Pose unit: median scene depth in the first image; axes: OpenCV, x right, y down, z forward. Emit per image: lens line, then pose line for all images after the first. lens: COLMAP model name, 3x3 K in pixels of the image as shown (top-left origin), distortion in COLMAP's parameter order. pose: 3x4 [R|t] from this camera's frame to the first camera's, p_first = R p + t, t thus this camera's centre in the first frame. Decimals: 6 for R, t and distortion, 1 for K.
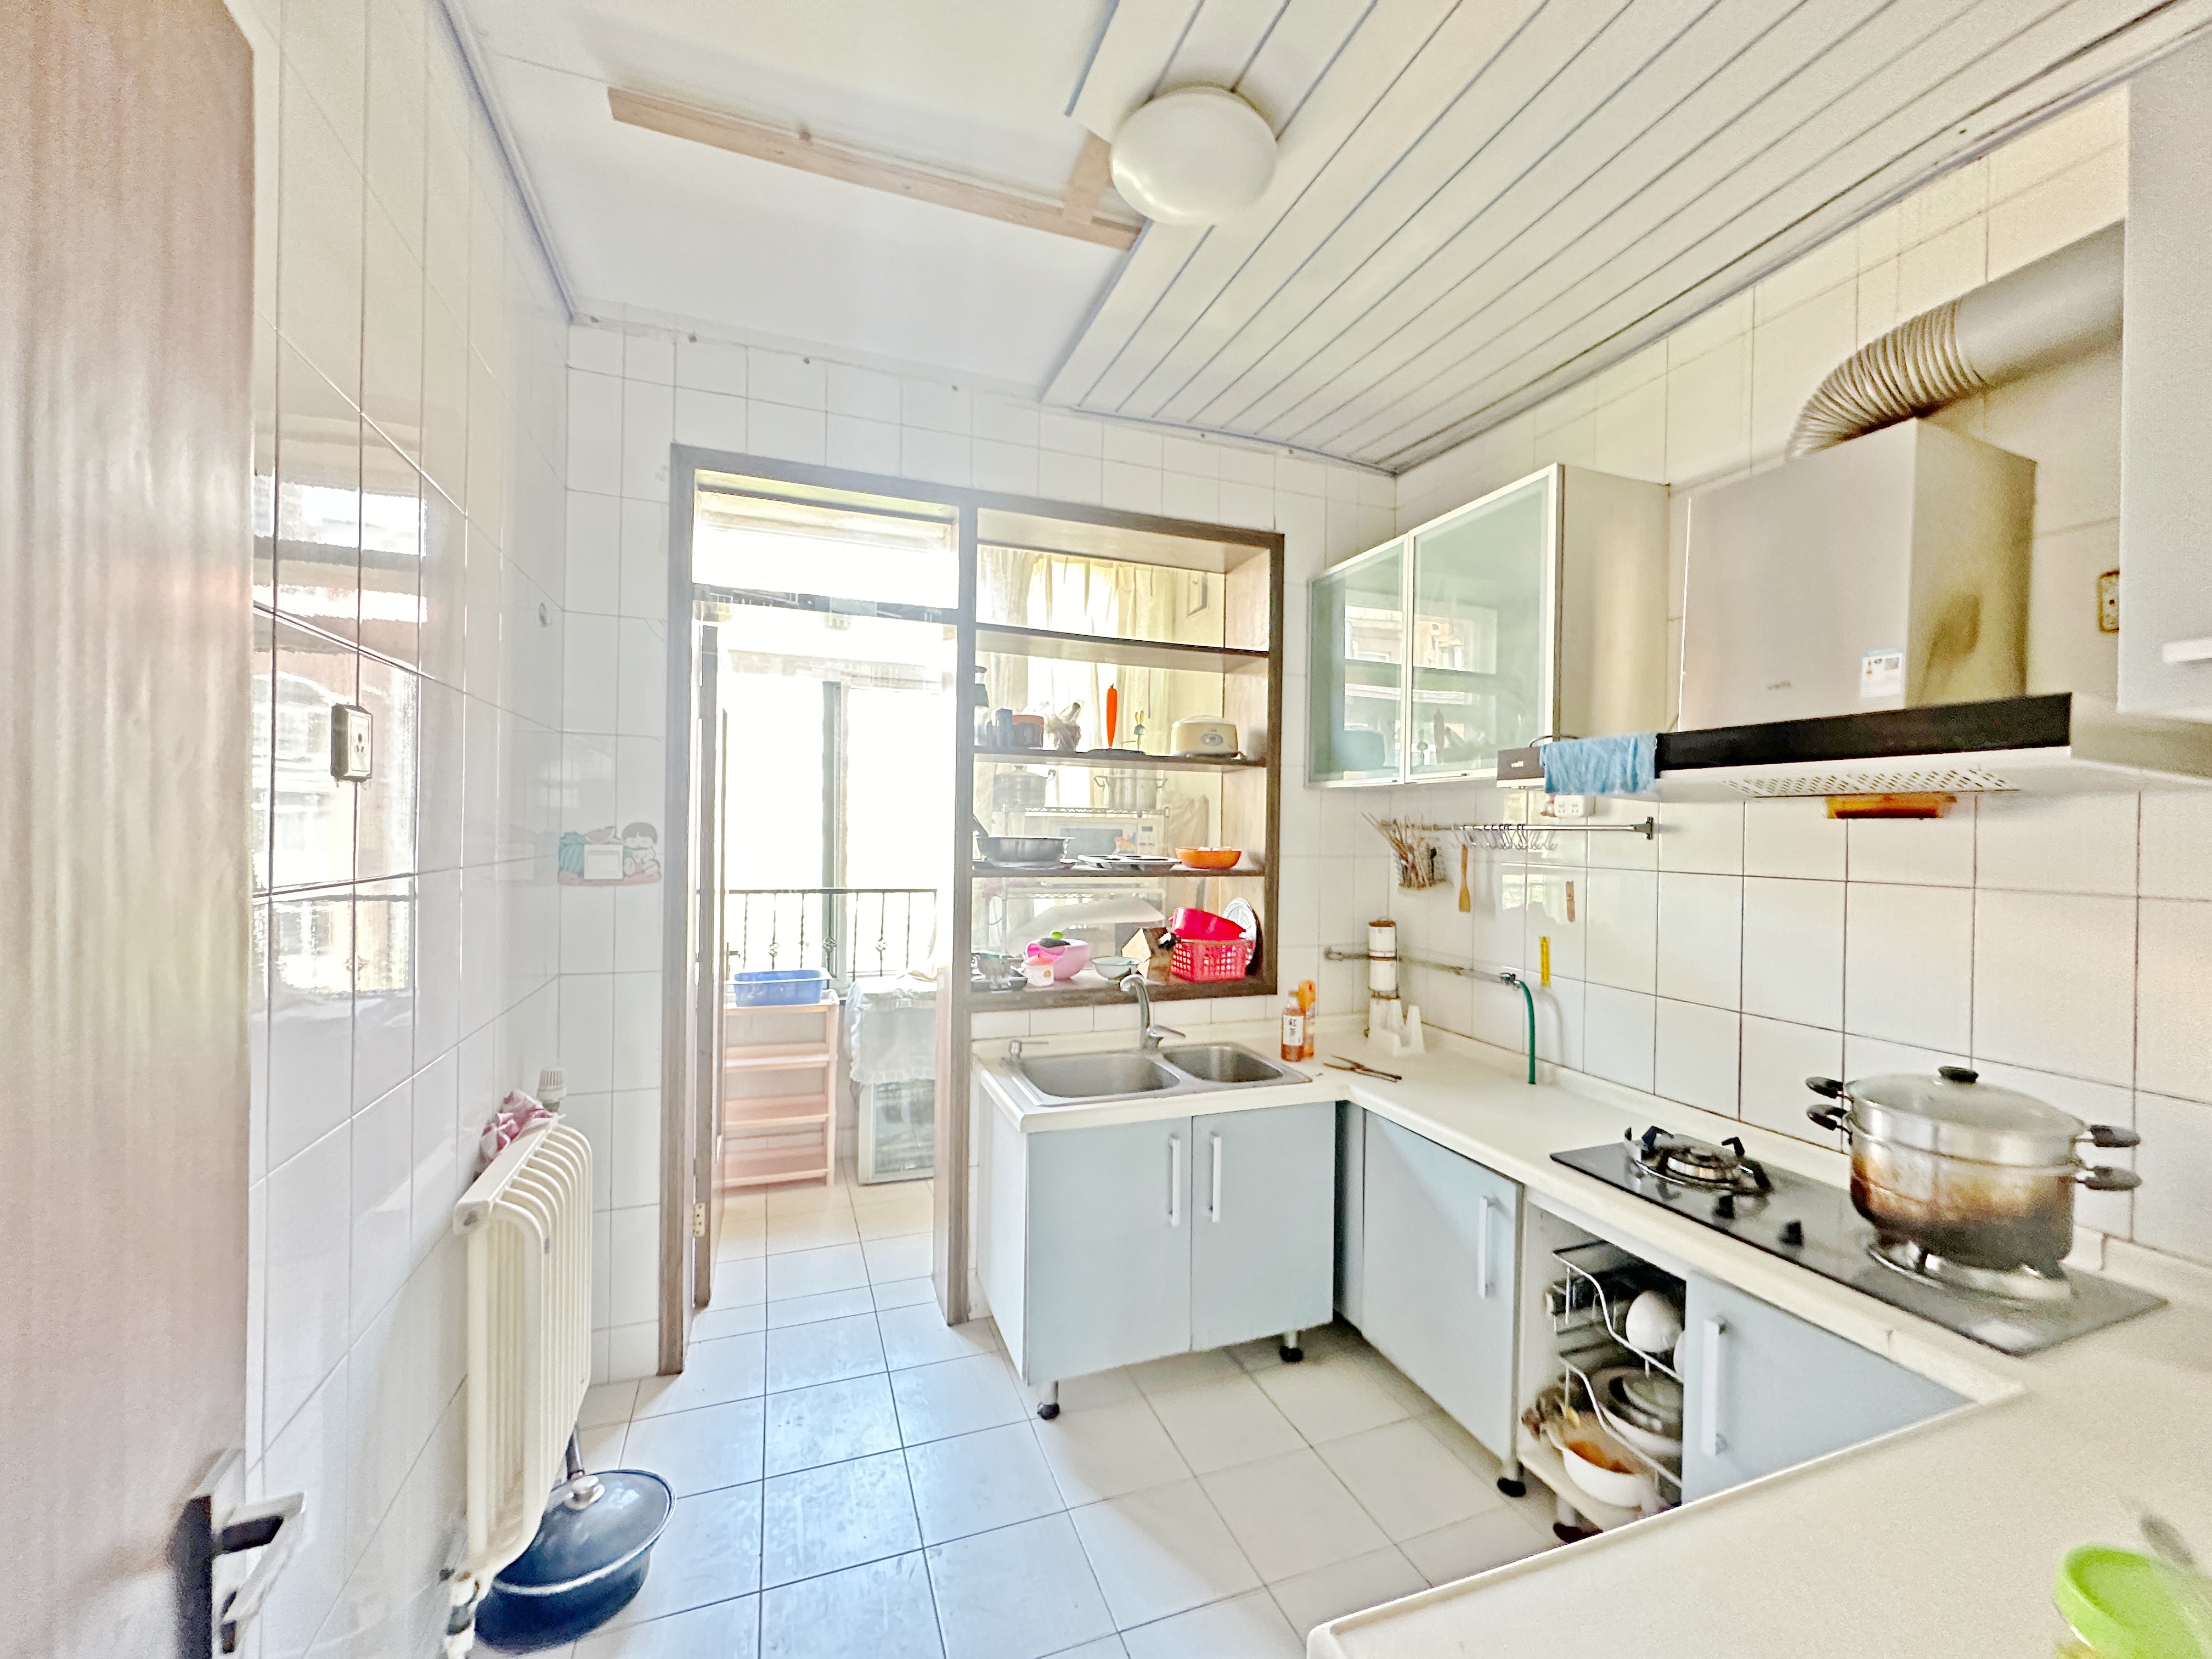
lens RADIAL K [[889.9, 0, 1118.6], [0, 889.9, 829.4], [0, 0, 1]] dist [0.000430, -0.000082]
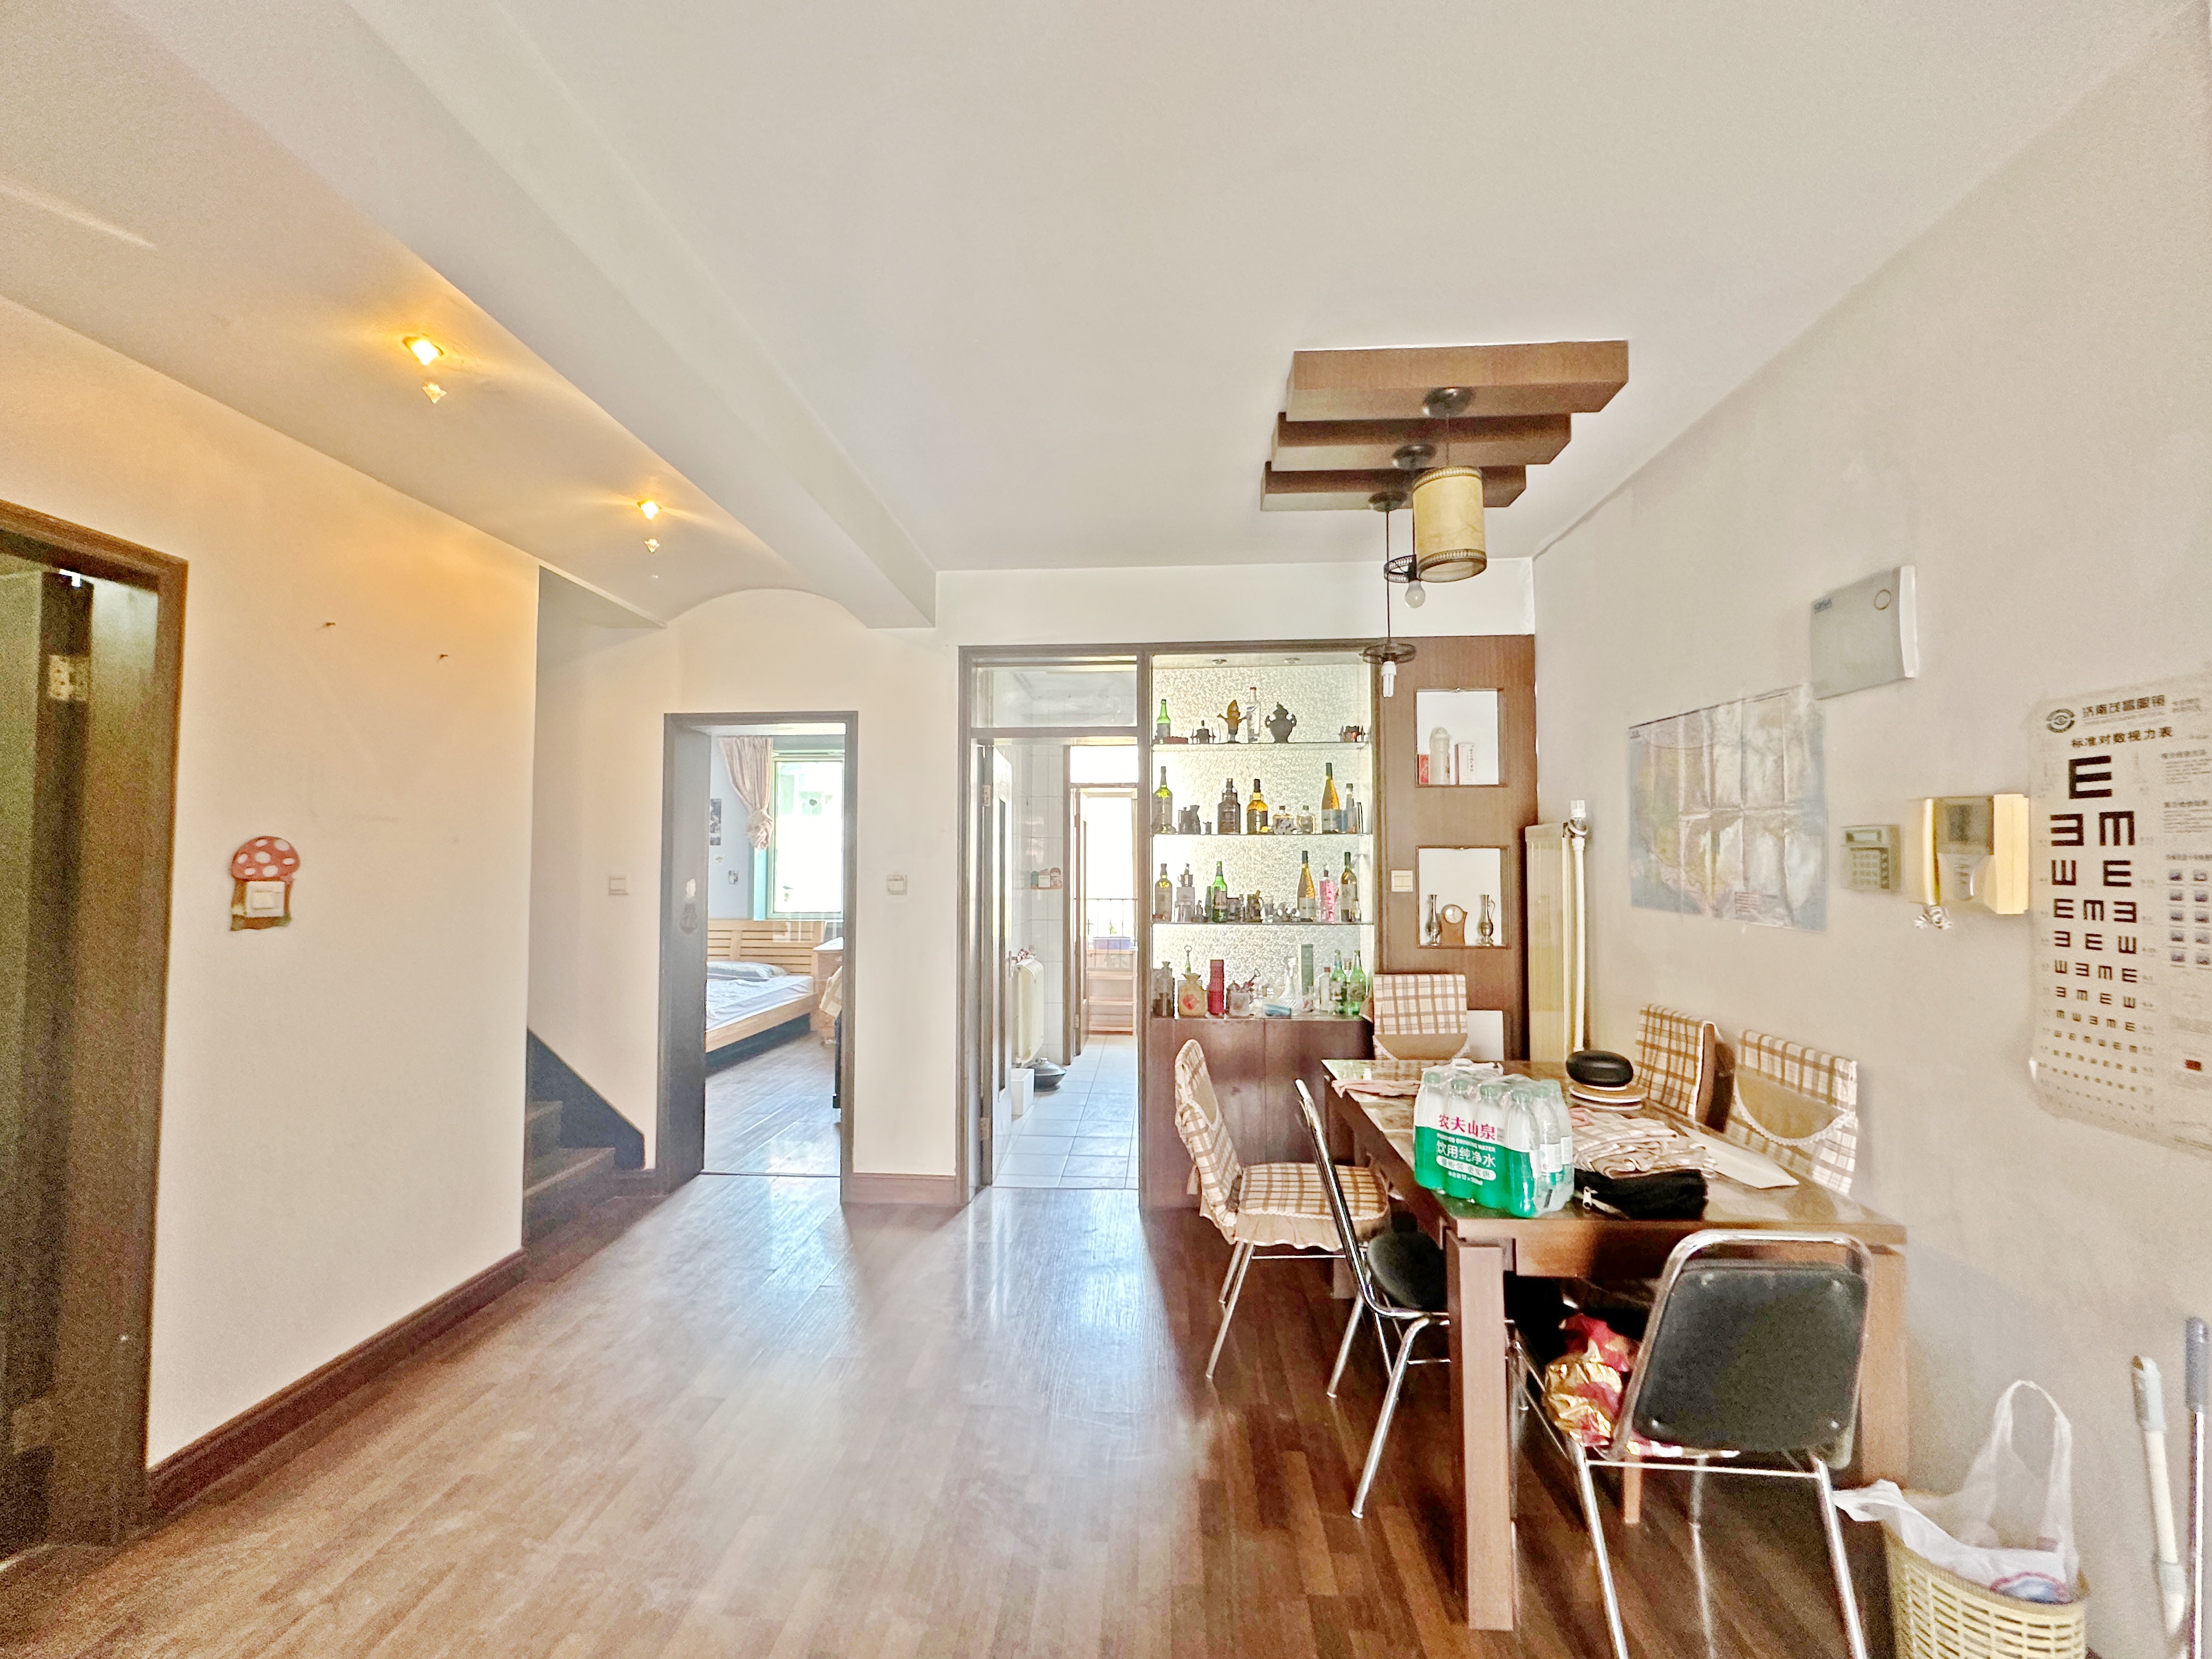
lens RADIAL K [[889.9, 0, 1118.6], [0, 889.9, 829.4], [0, 0, 1]] dist [0.000430, -0.000082]
pose [[0.915691, -0.027716, -0.400926, 0.775584], [0.010956, 0.998970, -0.044037, -0.001268], [0.401734, 0.035932, 0.915051, -1.491756]]
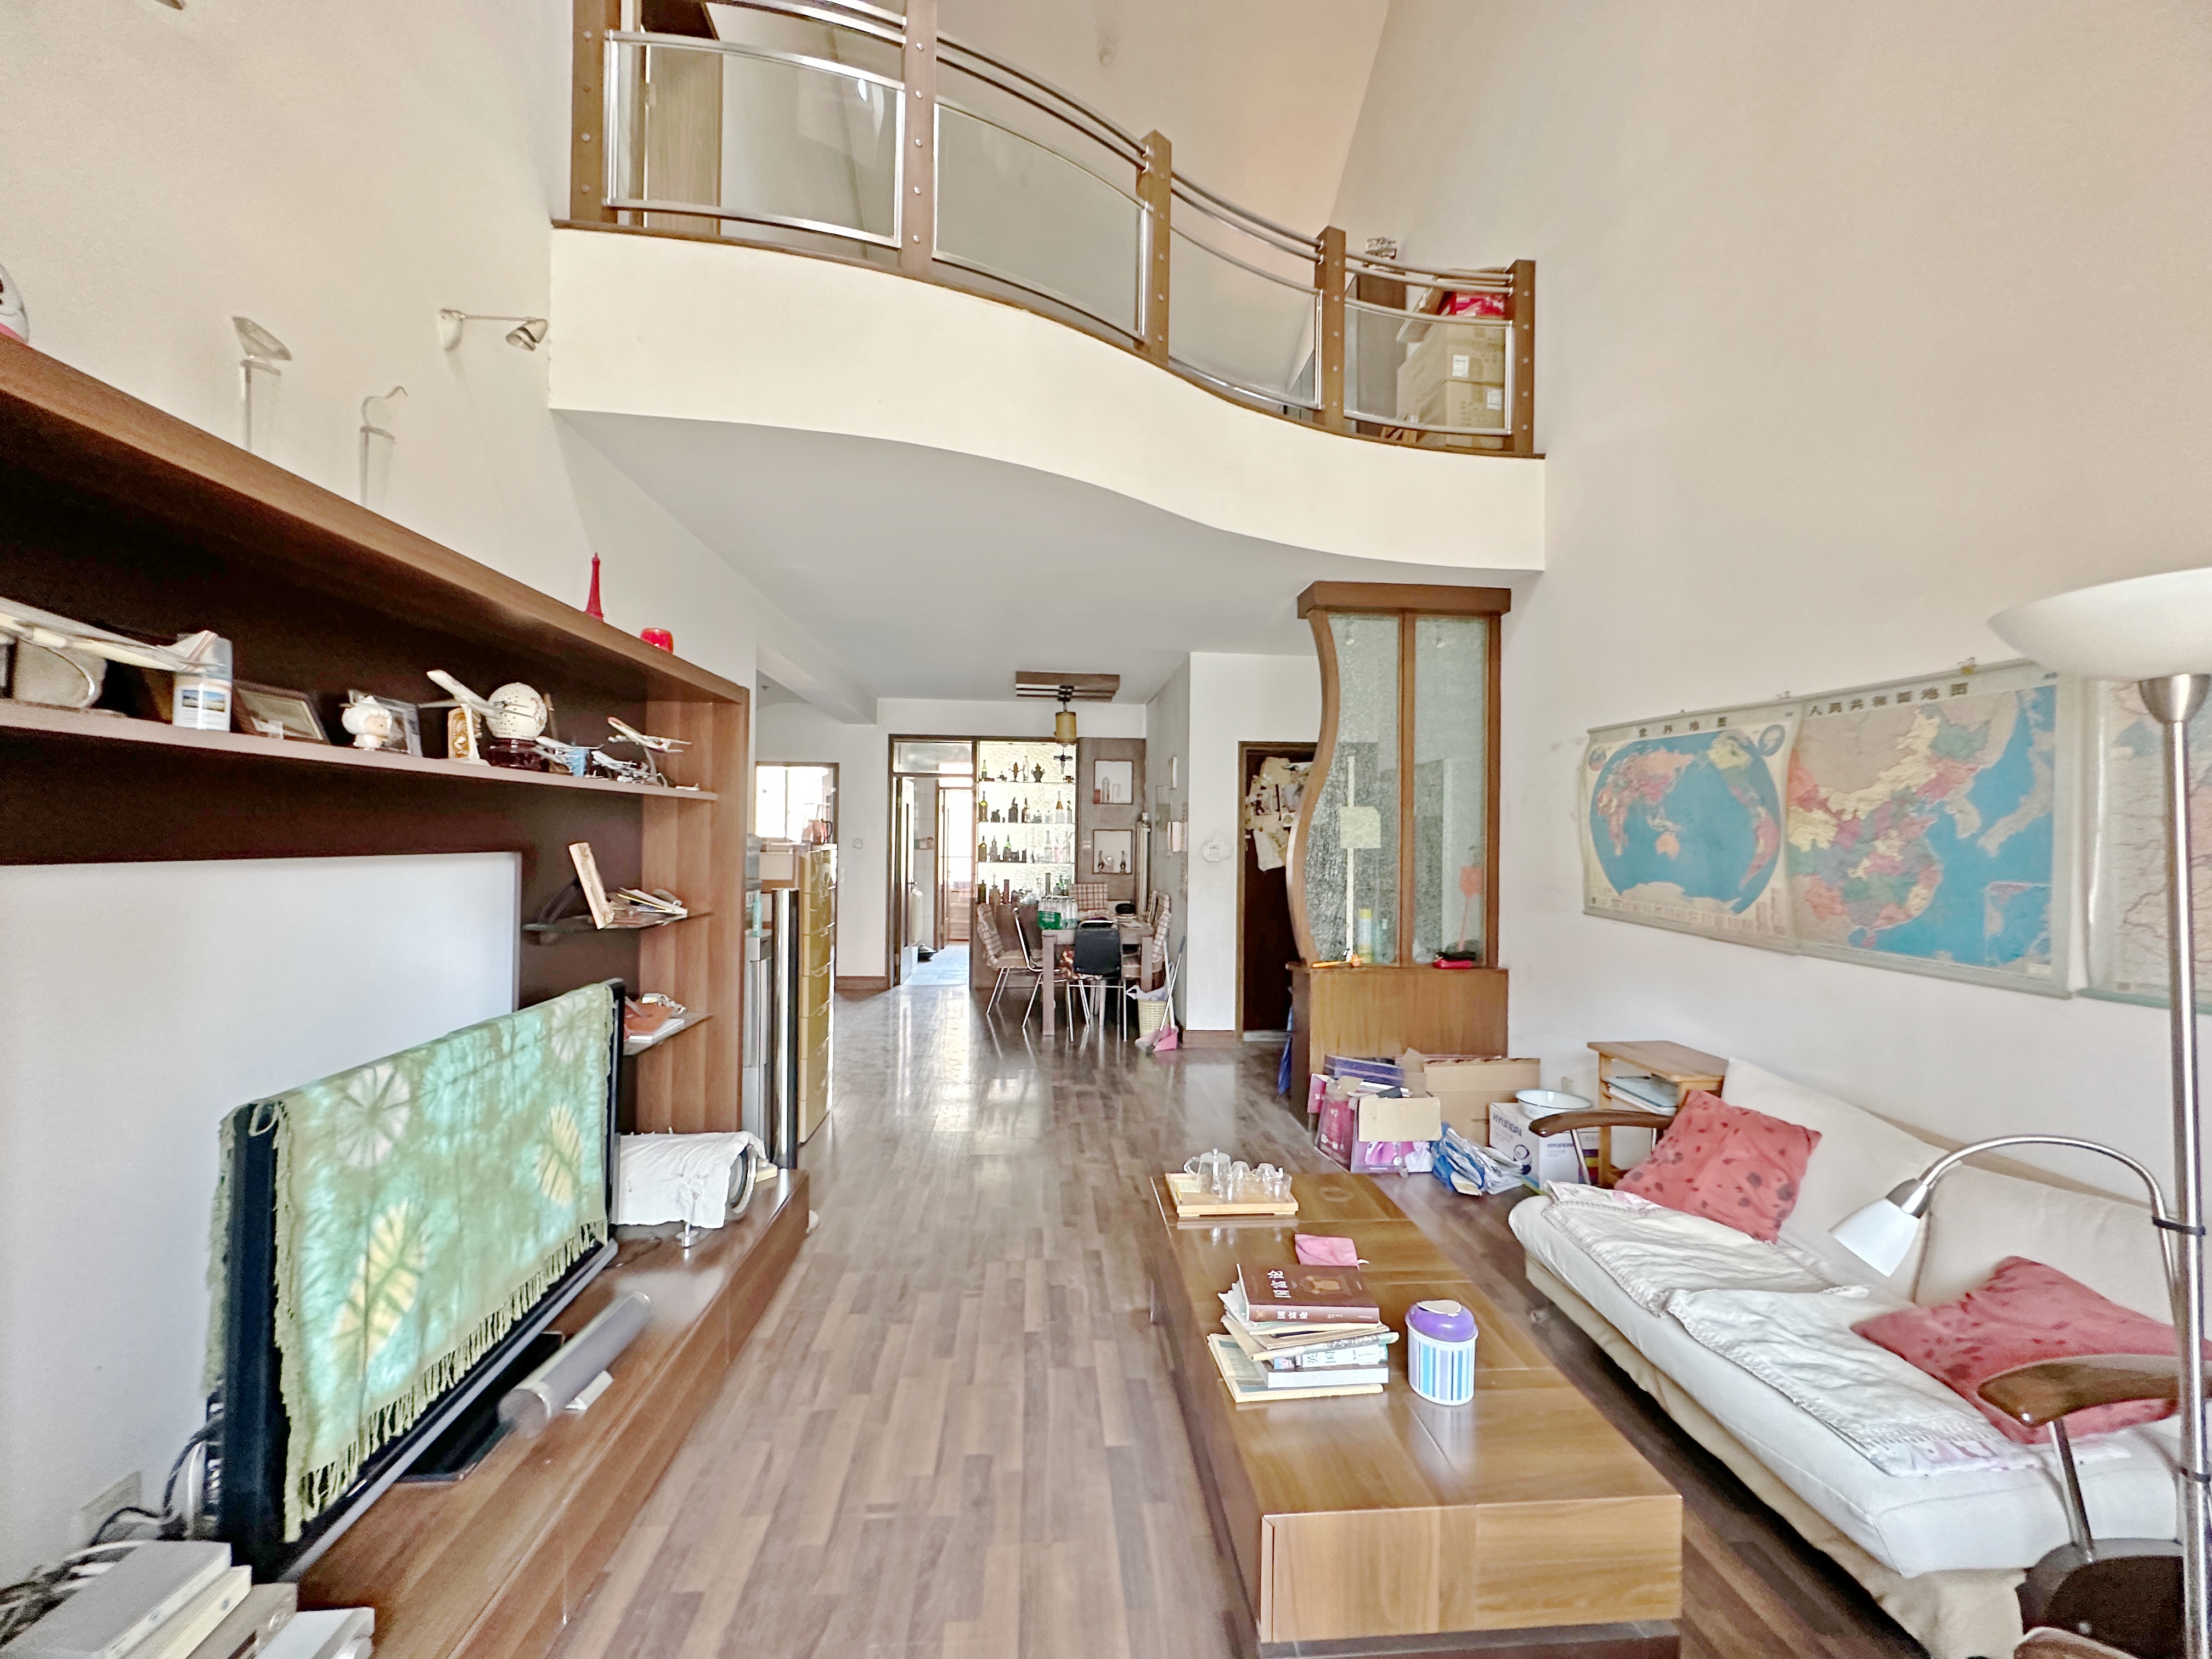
lens RADIAL K [[889.9, 0, 1118.6], [0, 889.9, 829.4], [0, 0, 1]] dist [0.000430, -0.000082]
pose [[0.964616, -0.002691, -0.263647, 1.773784], [0.000168, 0.999954, -0.009594, -0.000881], [0.263660, 0.009210, 0.964572, -3.490542]]
